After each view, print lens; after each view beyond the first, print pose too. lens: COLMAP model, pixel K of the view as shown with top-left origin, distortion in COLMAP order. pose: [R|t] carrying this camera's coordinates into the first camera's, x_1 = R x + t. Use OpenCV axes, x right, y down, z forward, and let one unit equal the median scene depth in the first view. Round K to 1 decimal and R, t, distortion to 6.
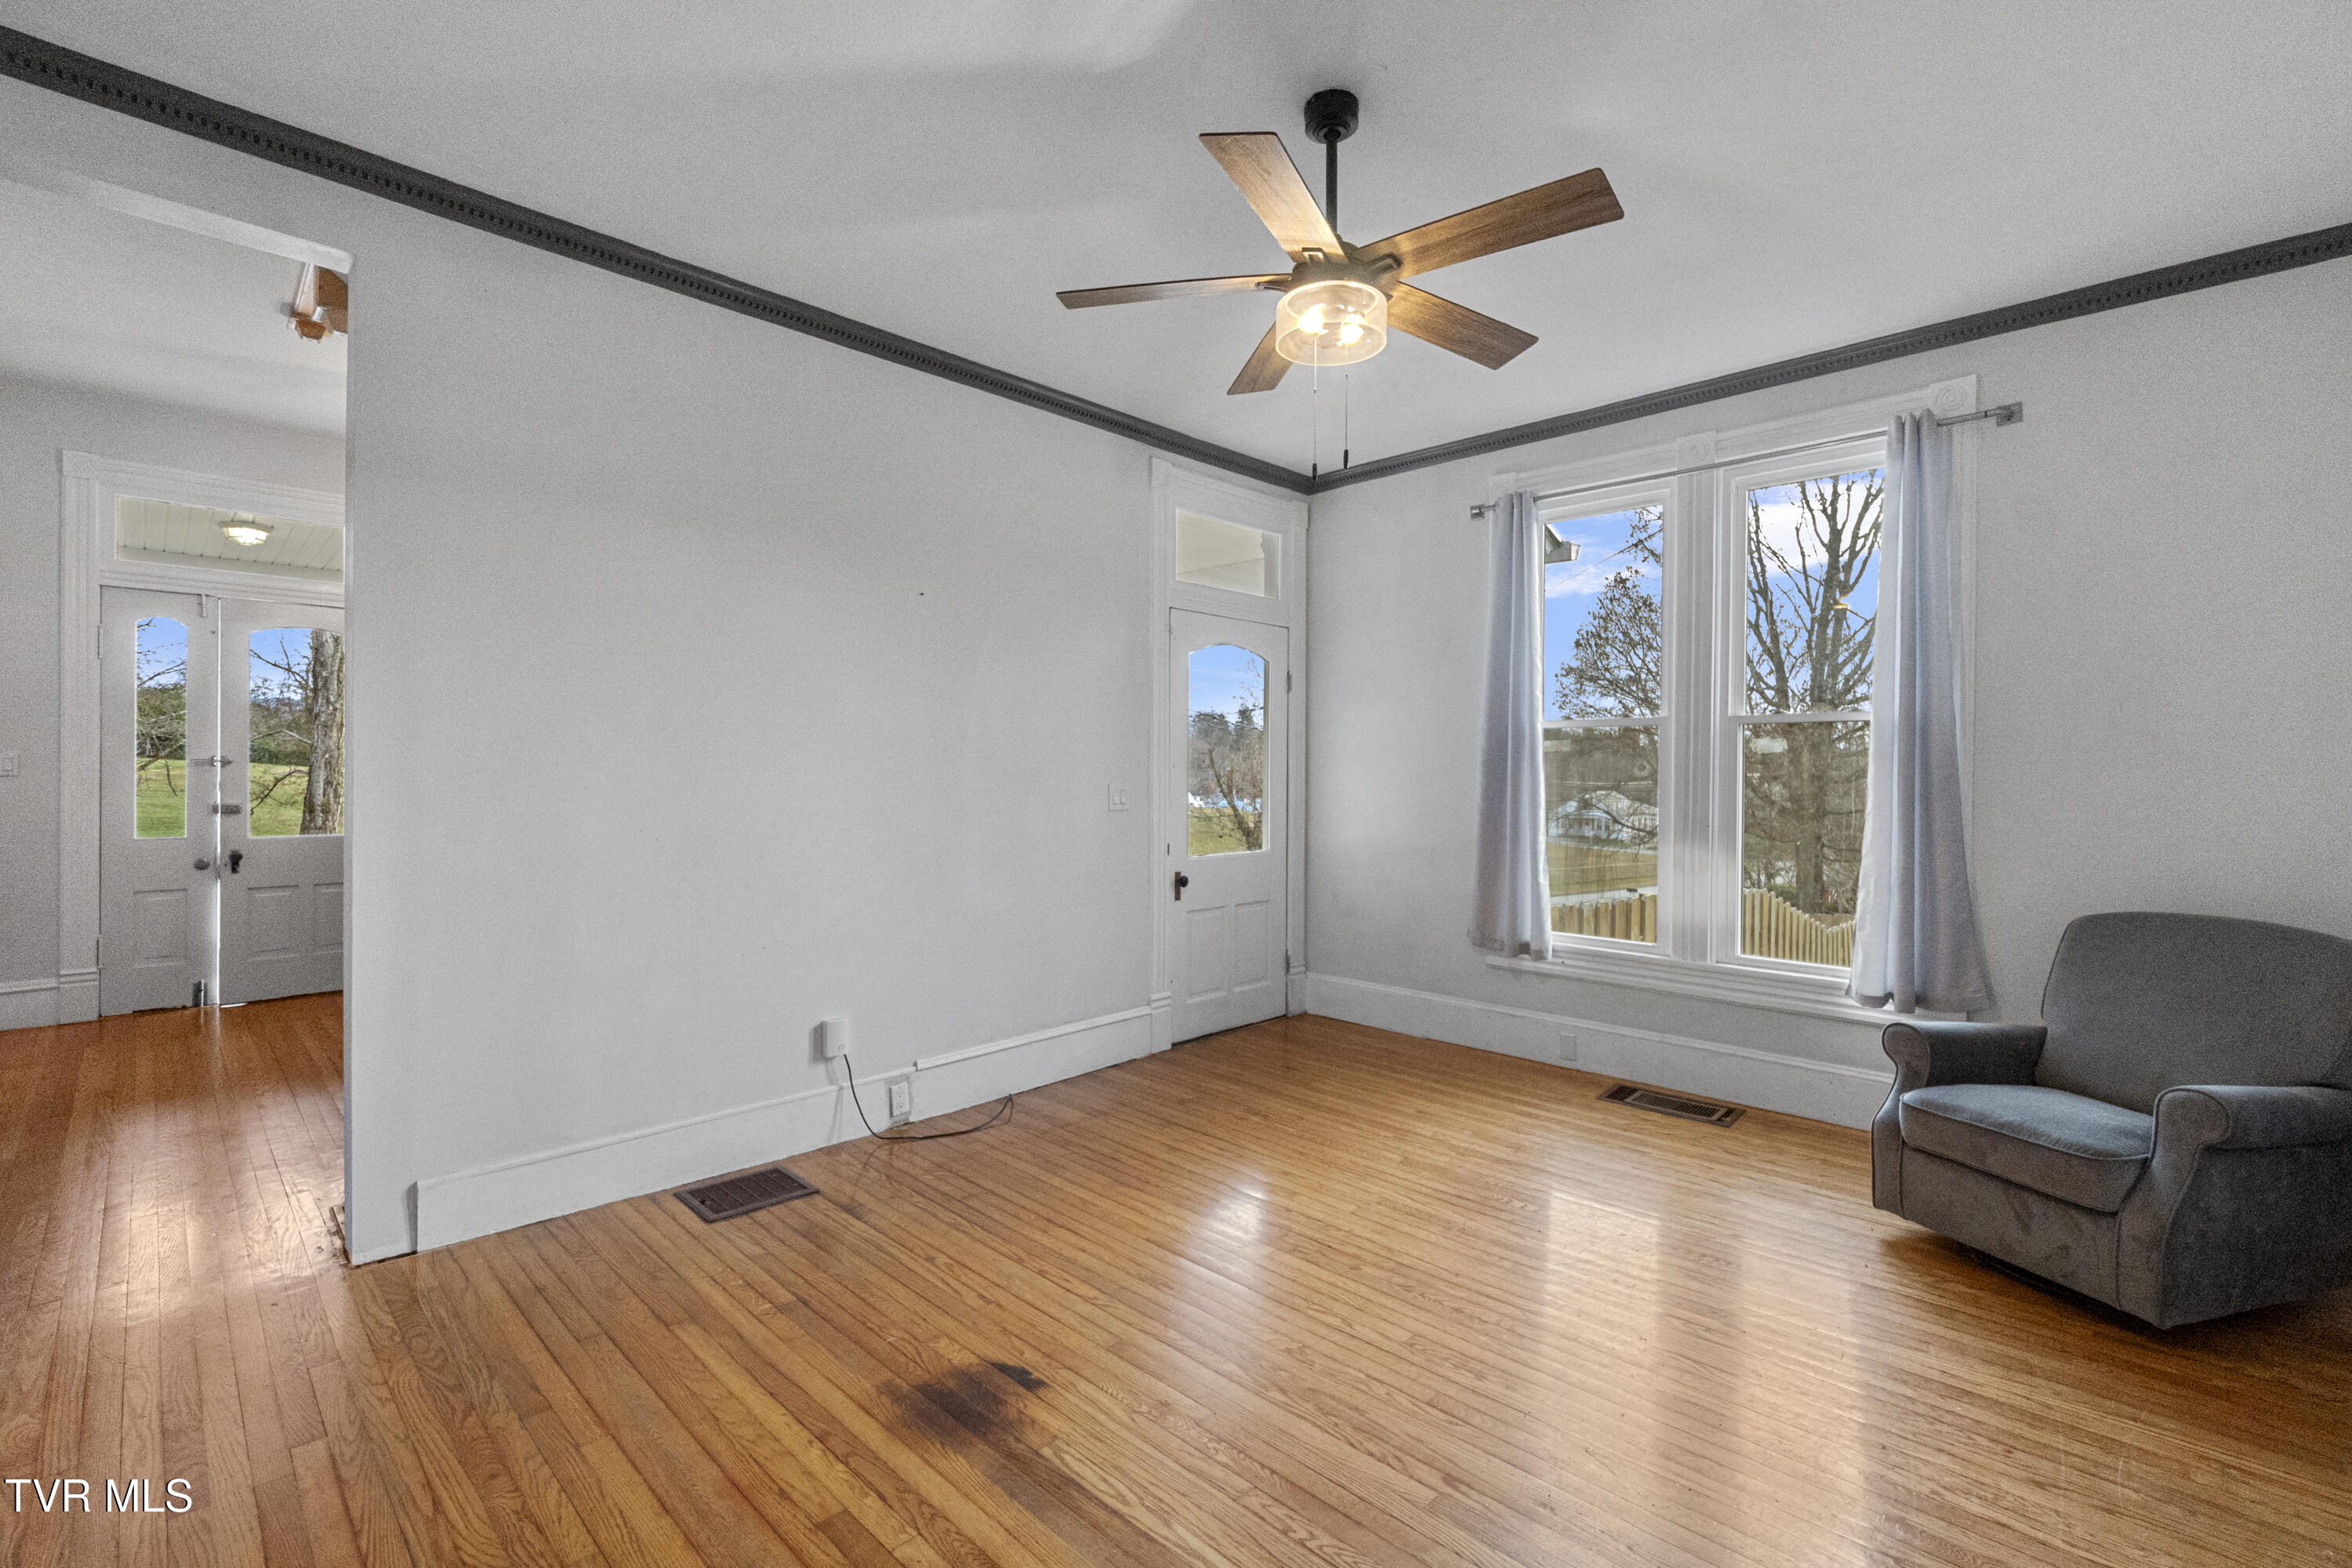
lens RADIAL K [[1022.2, 0, 1169.2], [0, 1022.2, 780.3], [0, 0, 1]] dist [-0.001769, 0.000622]
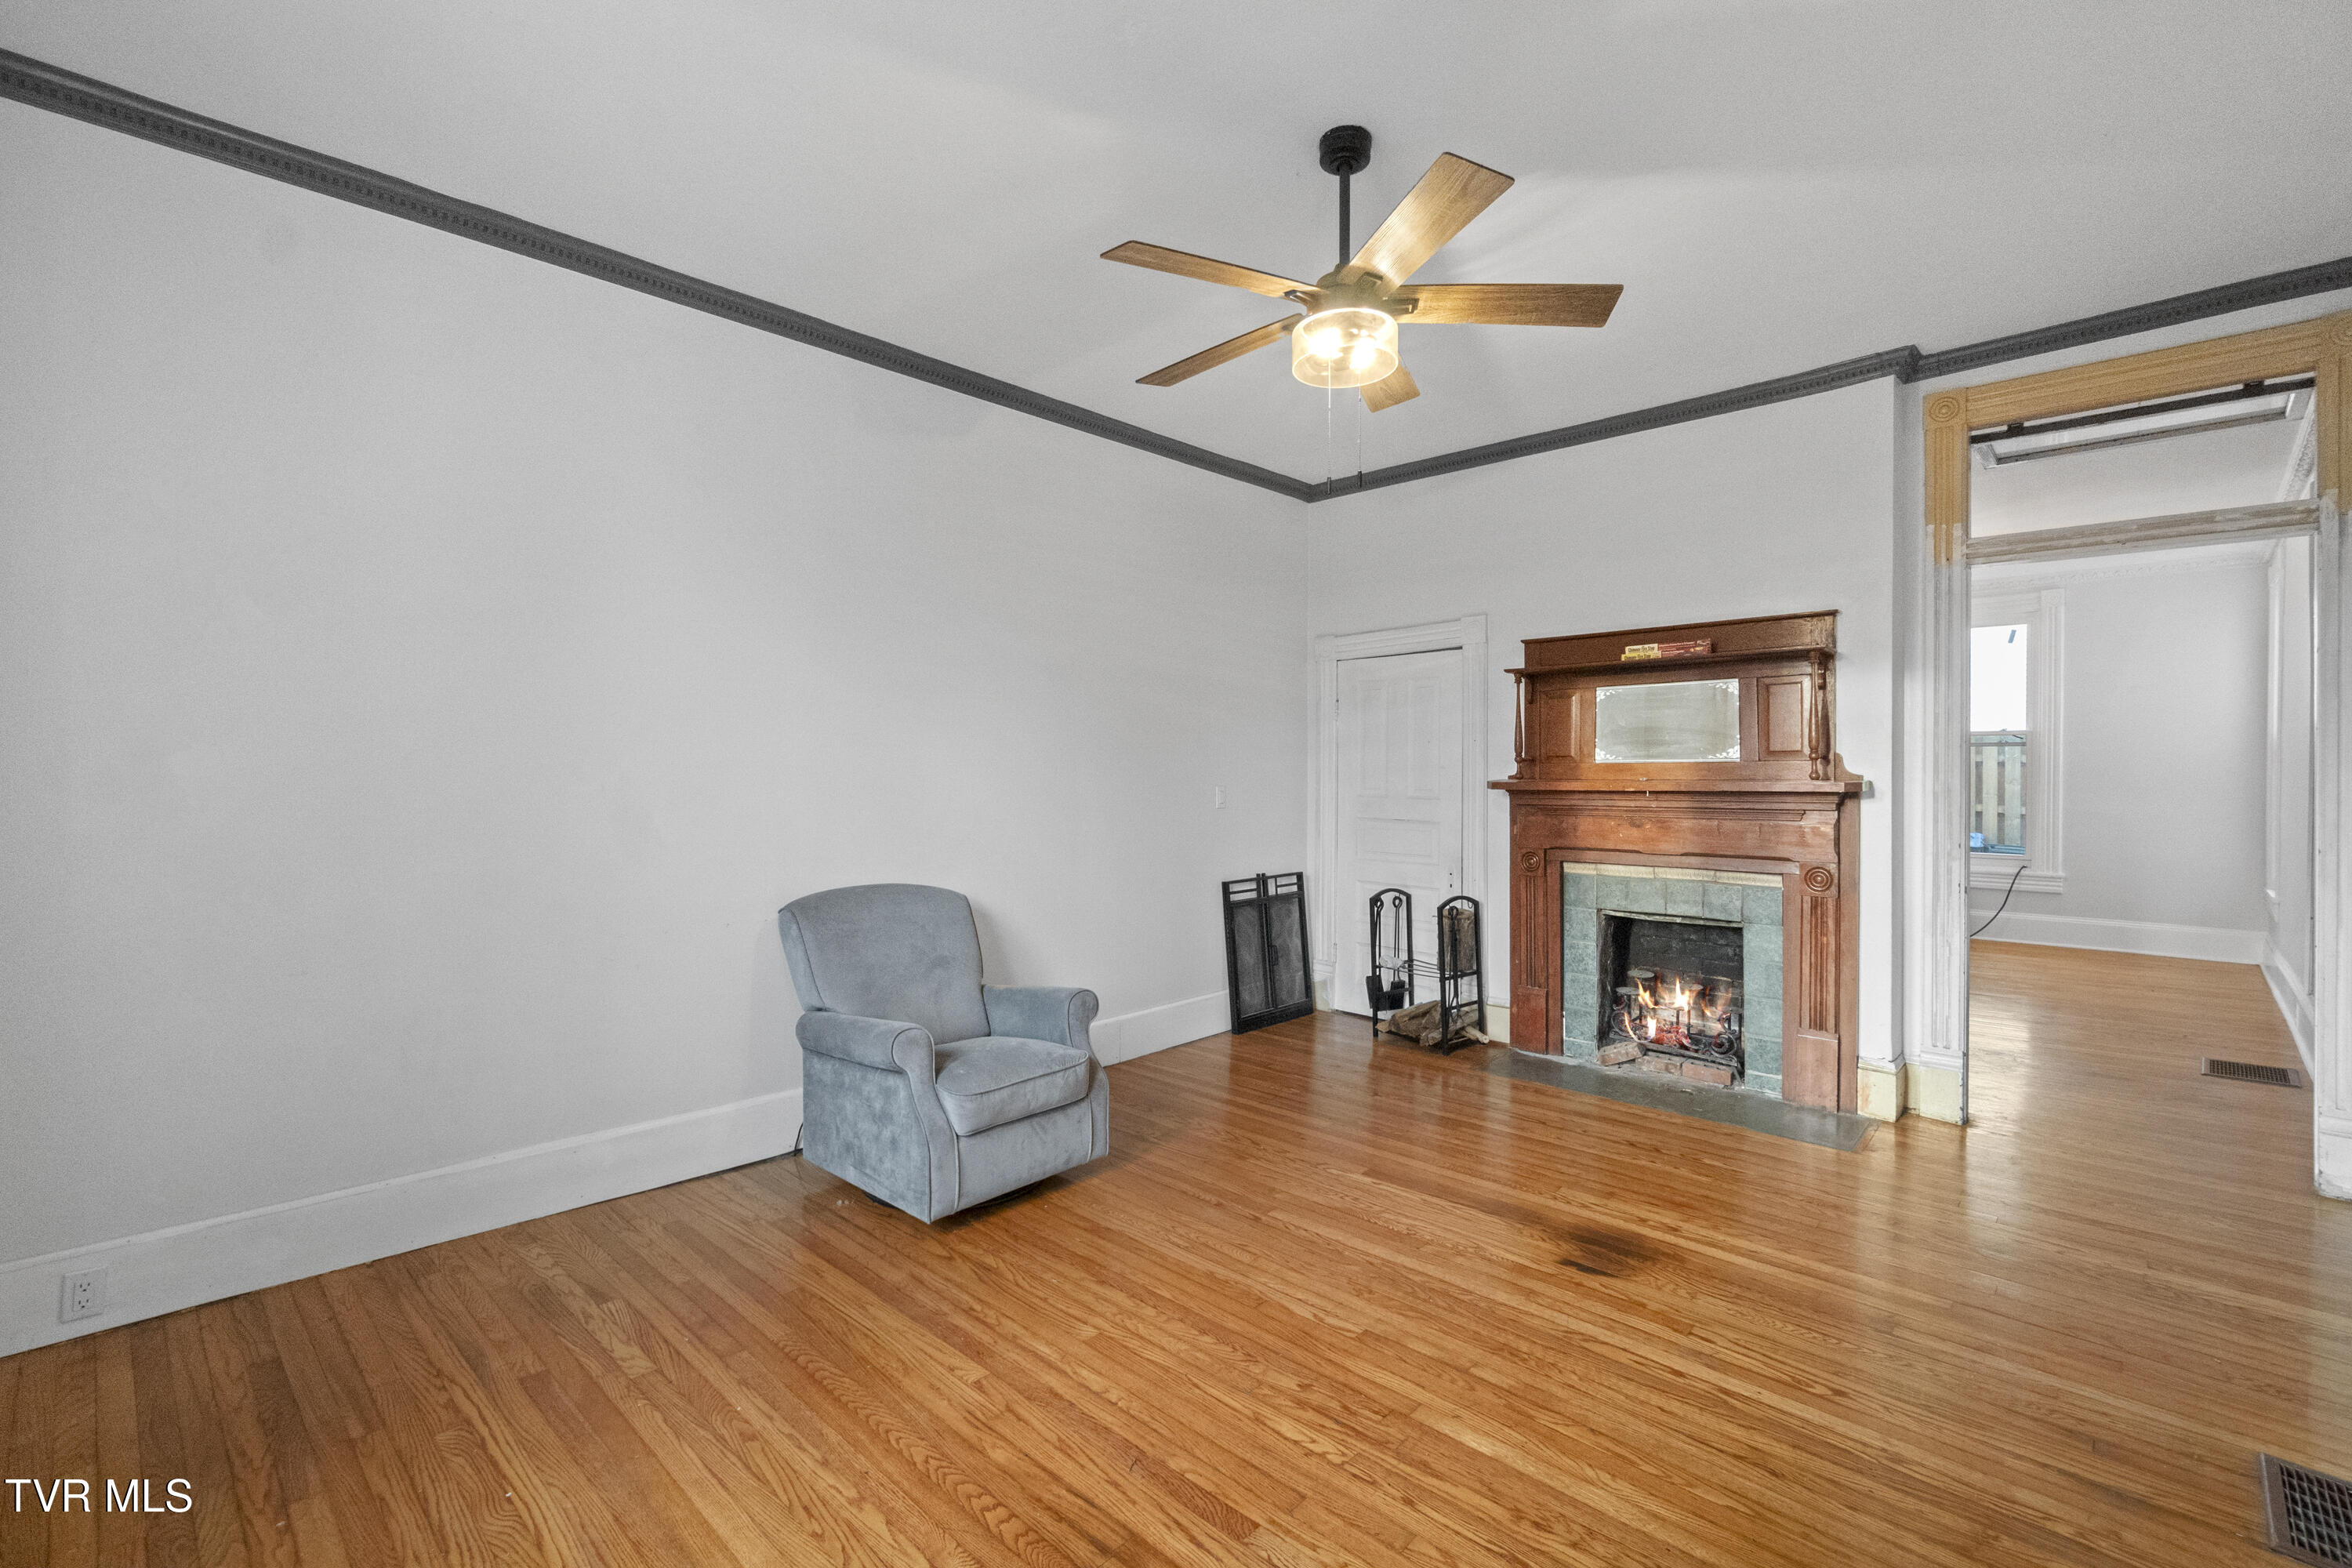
lens RADIAL K [[1022.2, 0, 1180.0], [0, 1022.2, 774.1], [0, 0, 1]] dist [-0.001769, 0.000622]
pose [[-0.999812, -0.008588, -0.017407, 0.237194], [-0.008690, 0.999946, 0.005775, -0.010452], [0.017357, 0.005926, -0.999832, 1.425730]]
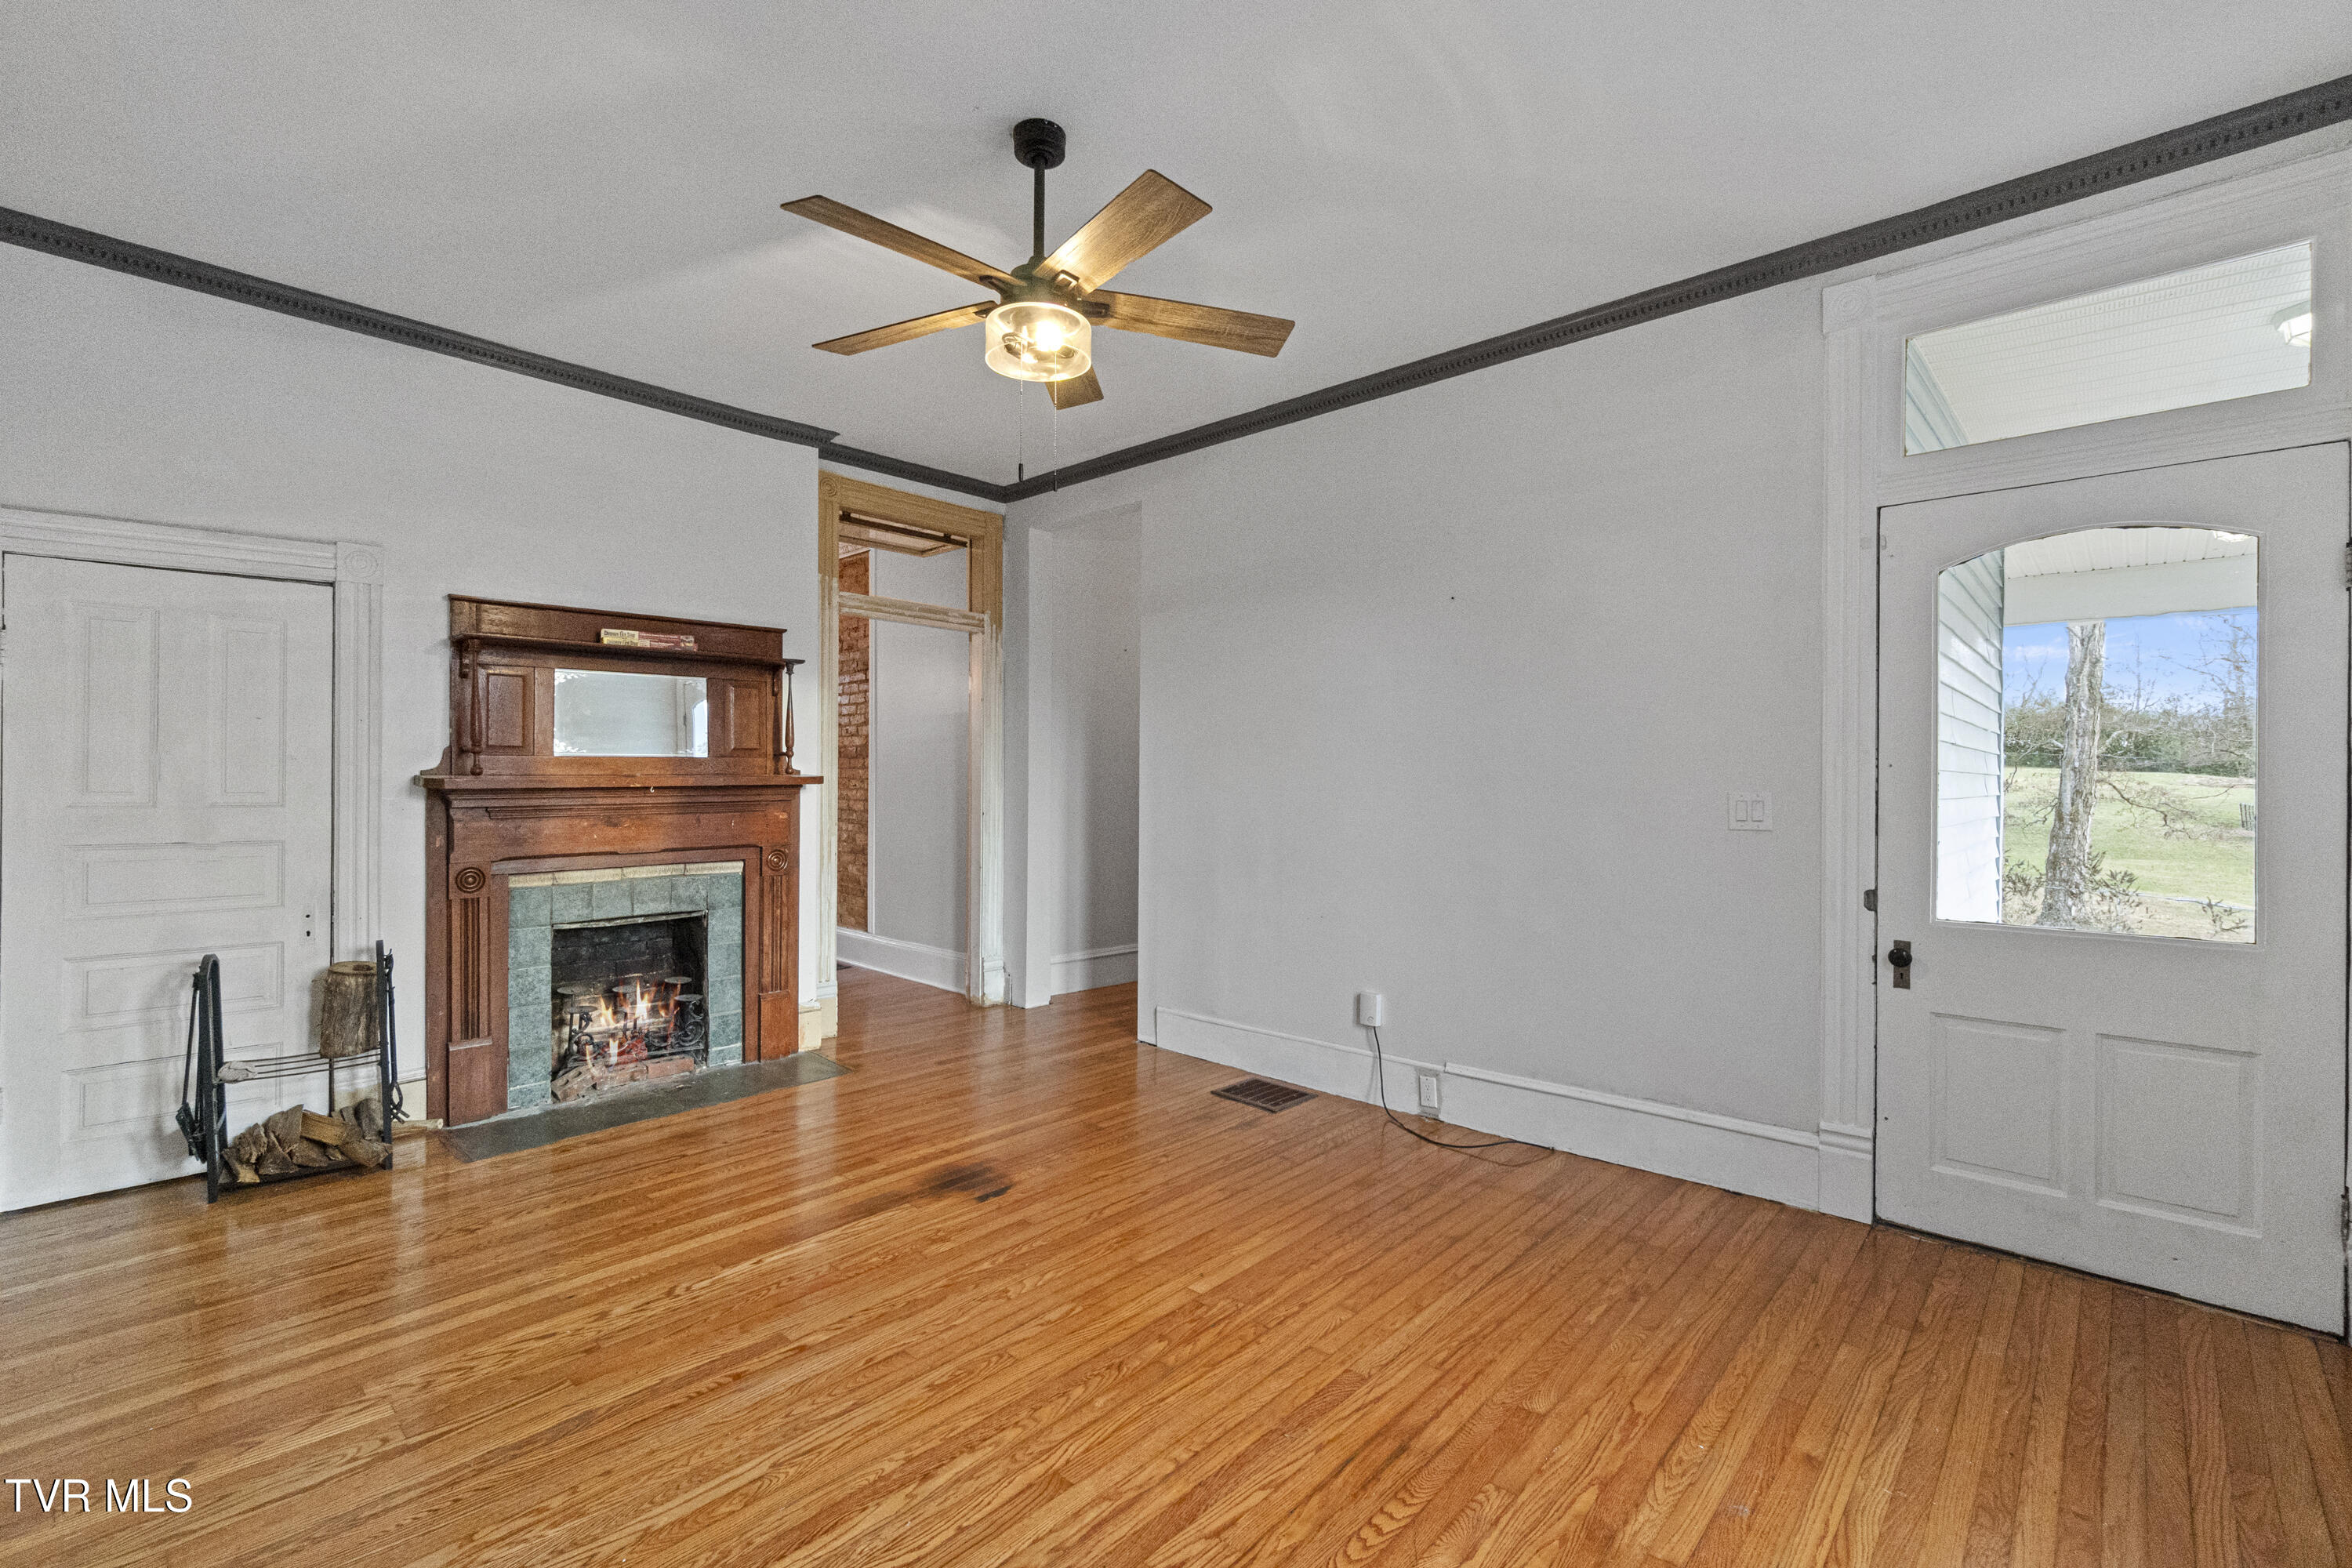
lens RADIAL K [[1022.2, 0, 1172.7], [0, 1022.2, 781.8], [0, 0, 1]] dist [-0.001769, 0.000622]
pose [[0.032369, 0.001728, -0.999474, 0.834559], [-0.009686, 0.999952, 0.001415, -0.001289], [0.999429, 0.009635, 0.032384, 0.771207]]
